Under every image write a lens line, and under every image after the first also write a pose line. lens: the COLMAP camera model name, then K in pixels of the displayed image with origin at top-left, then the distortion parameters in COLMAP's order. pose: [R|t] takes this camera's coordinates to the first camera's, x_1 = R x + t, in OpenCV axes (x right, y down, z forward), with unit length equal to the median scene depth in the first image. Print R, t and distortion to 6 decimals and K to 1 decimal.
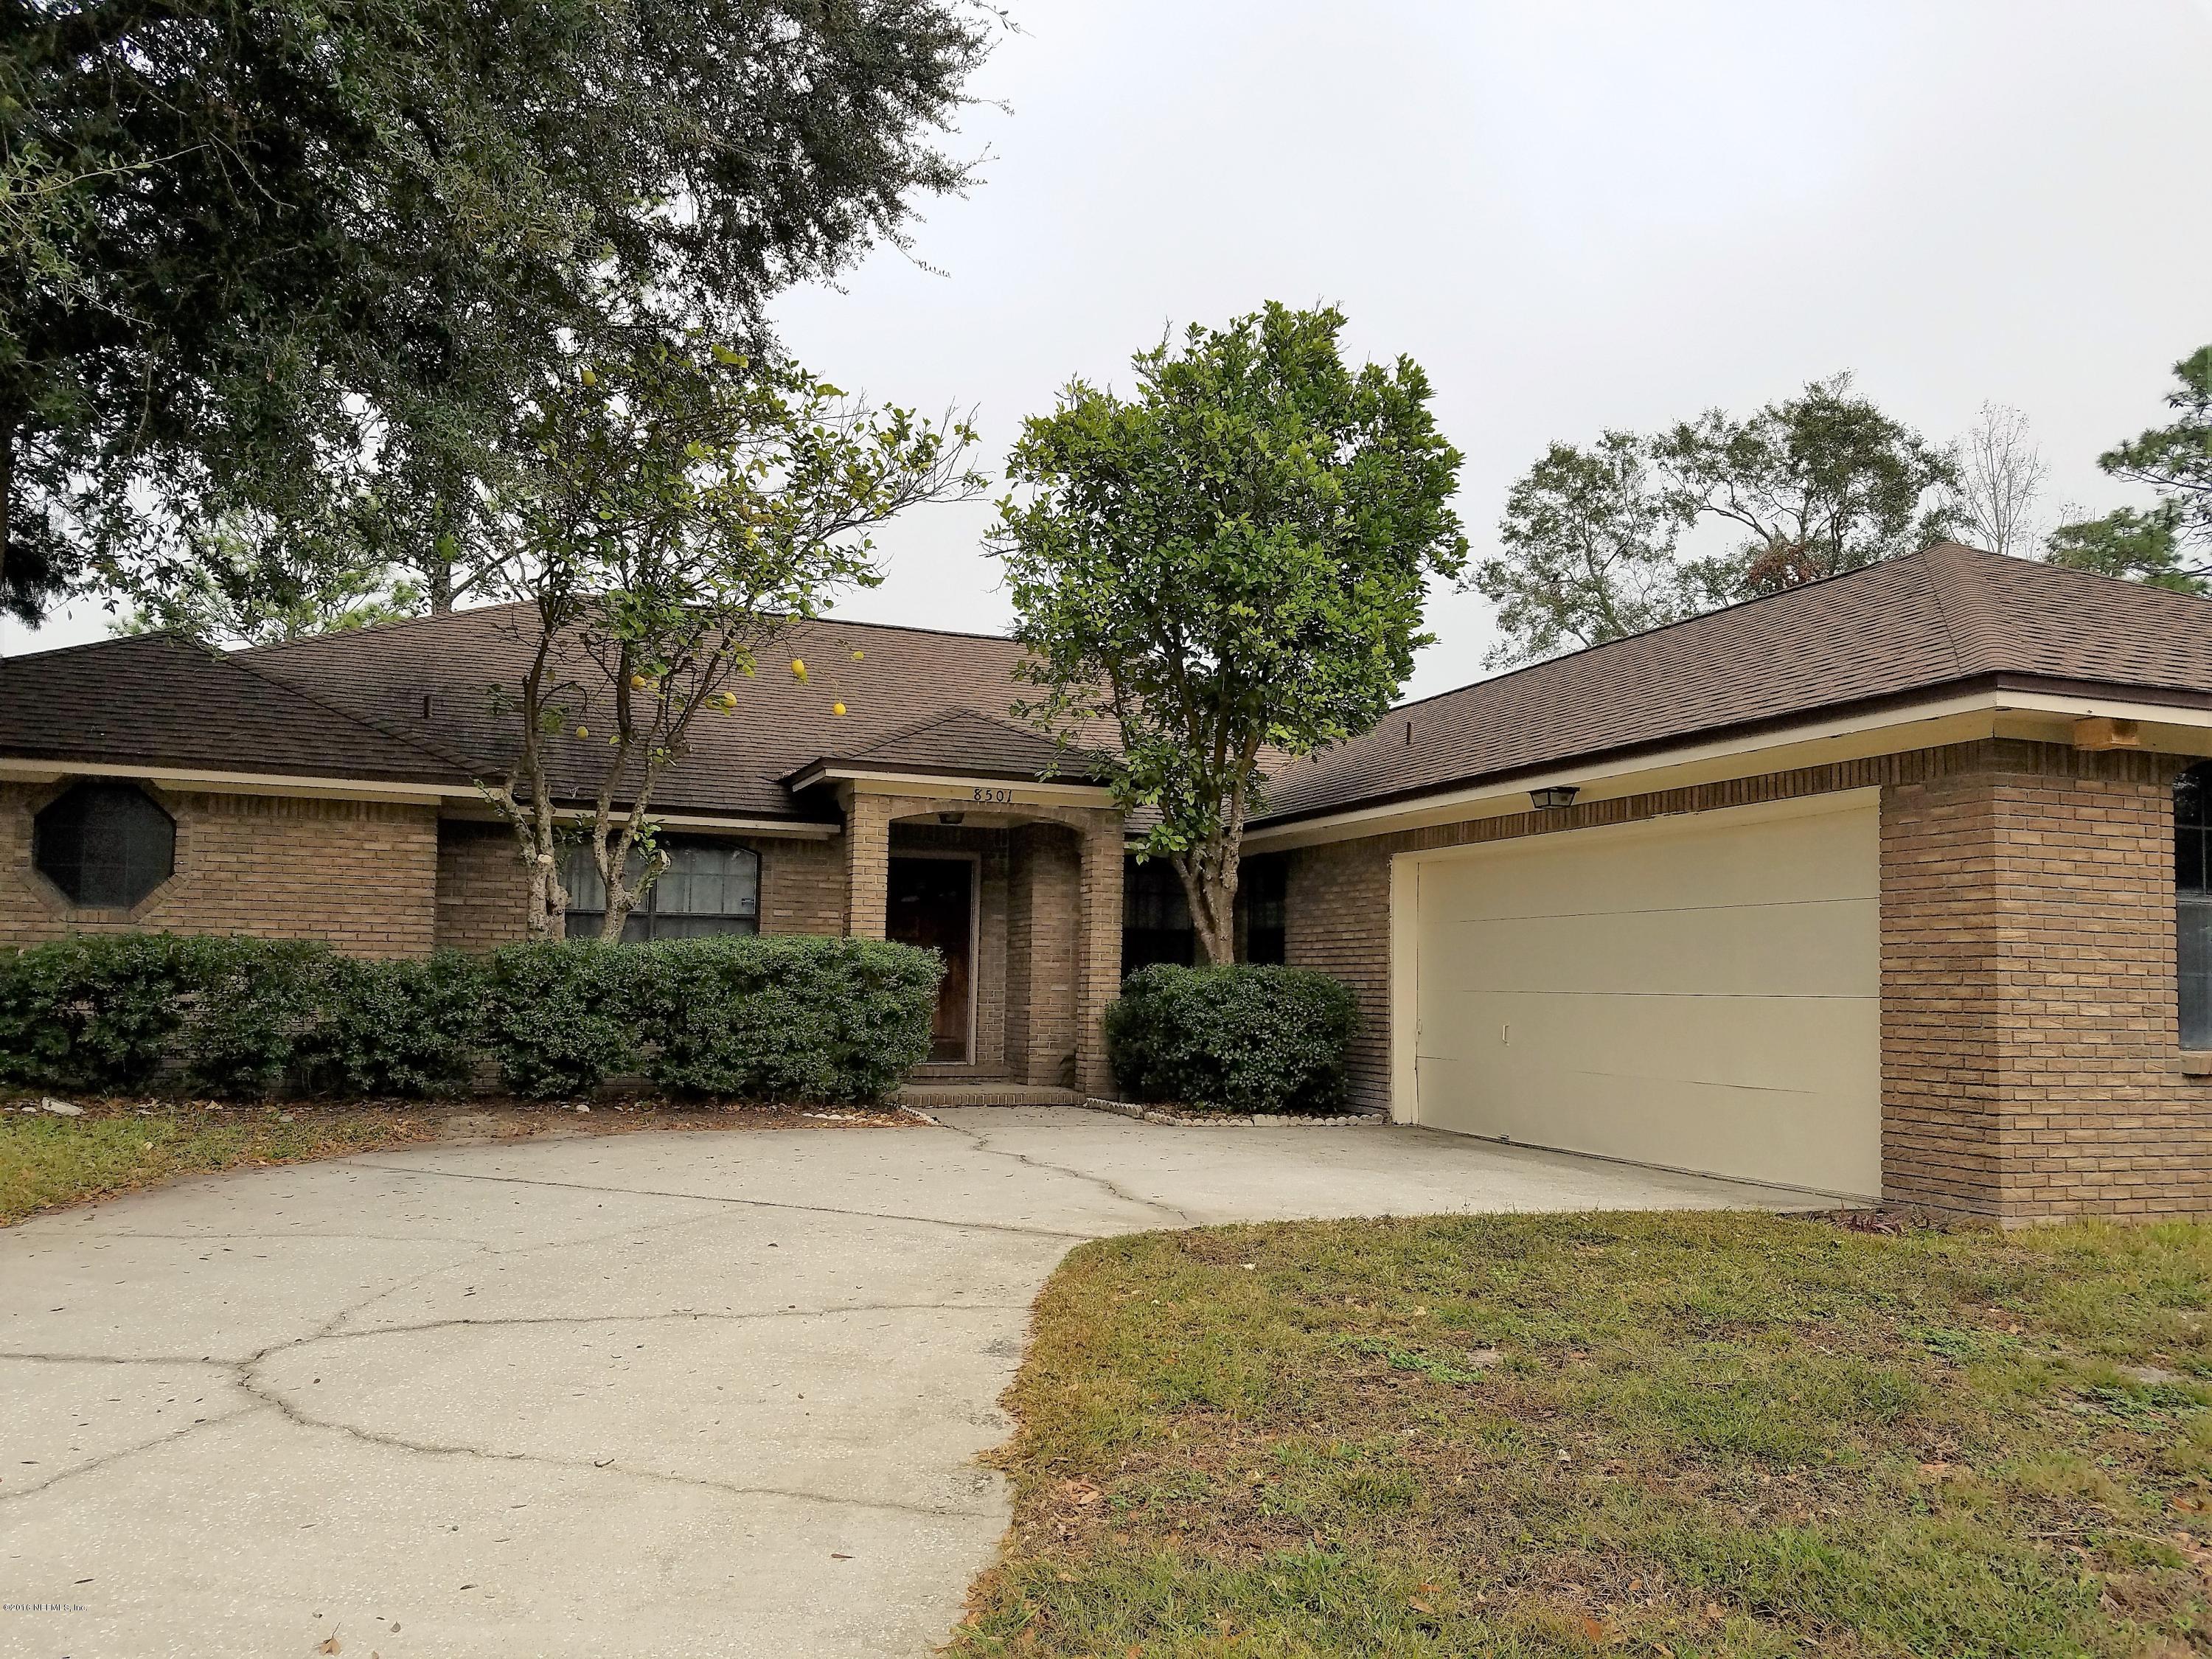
lens RADIAL K [[1655.6, 0, 1106.0], [0, 1655.6, 829.5], [0, 0, 1]] dist [0.112758, -0.191097]
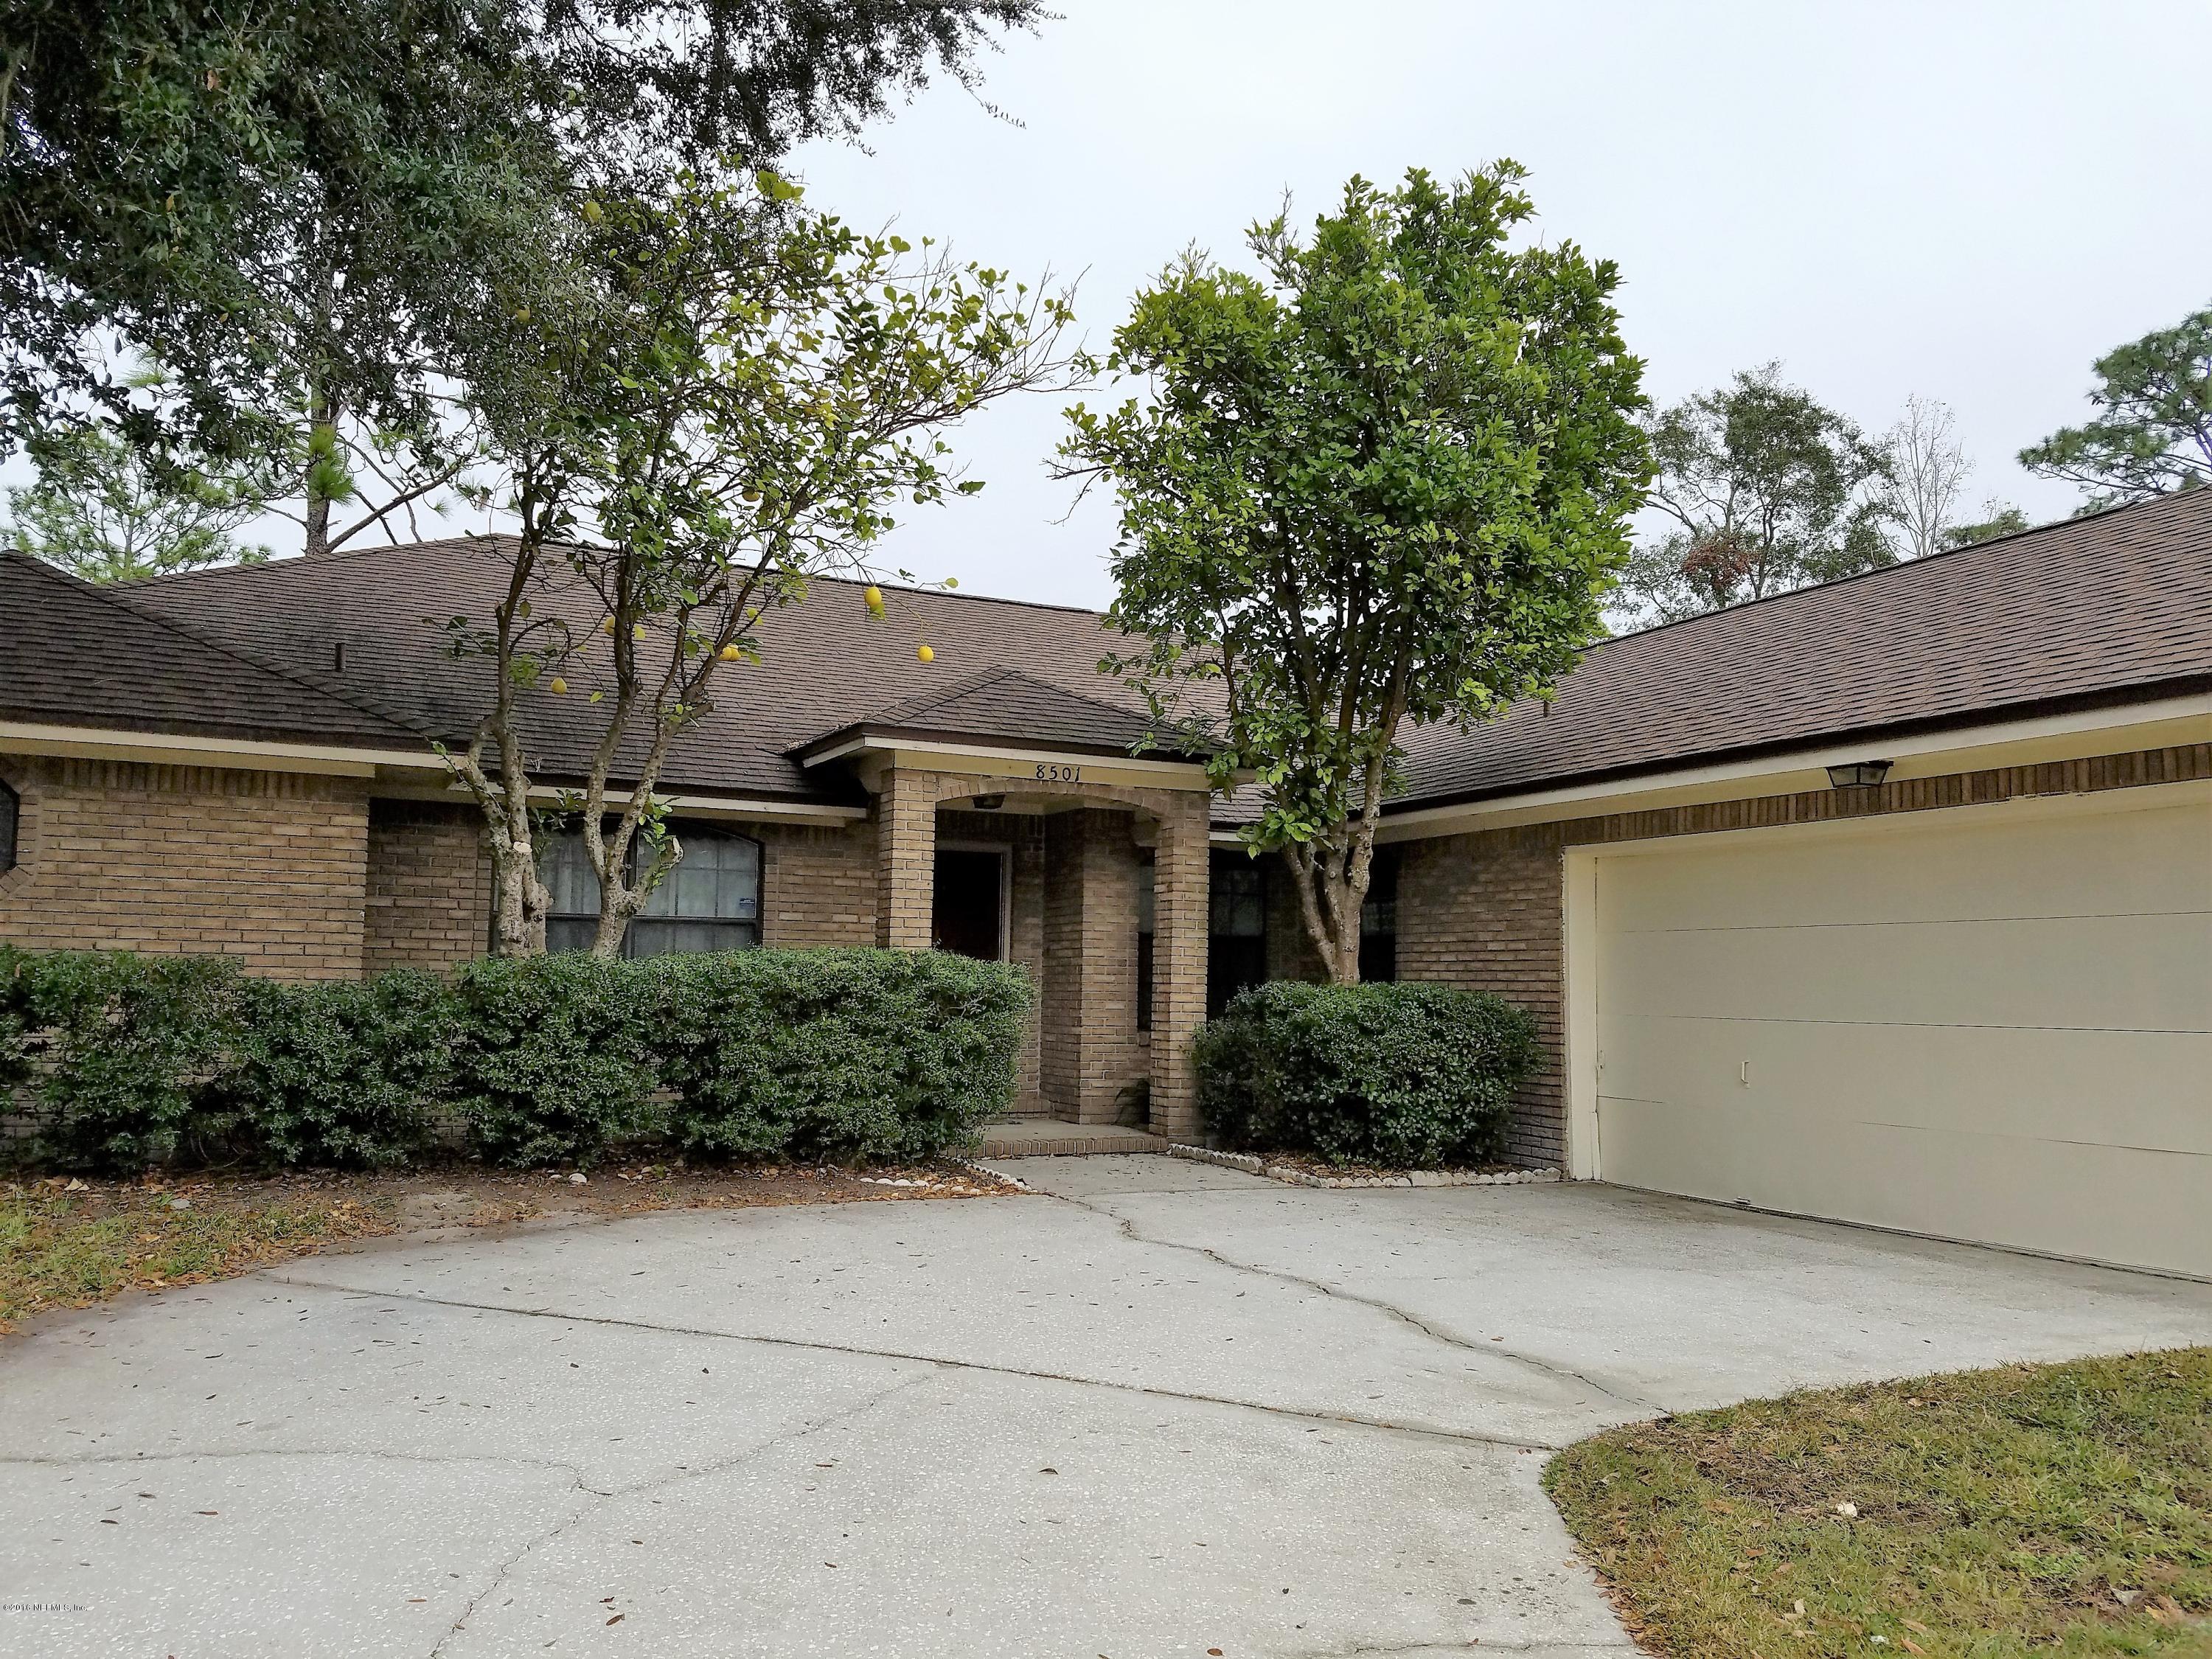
lens RADIAL K [[1650.0, 0, 1081.7], [0, 1650.0, 826.7], [0, 0, 1]] dist [0.122243, -0.203855]
pose [[0.997409, 0.005245, 0.071742, -0.129886], [-0.005257, 0.999986, -0.000028, 0.006441], [-0.071742, -0.000349, 0.997423, 0.213444]]
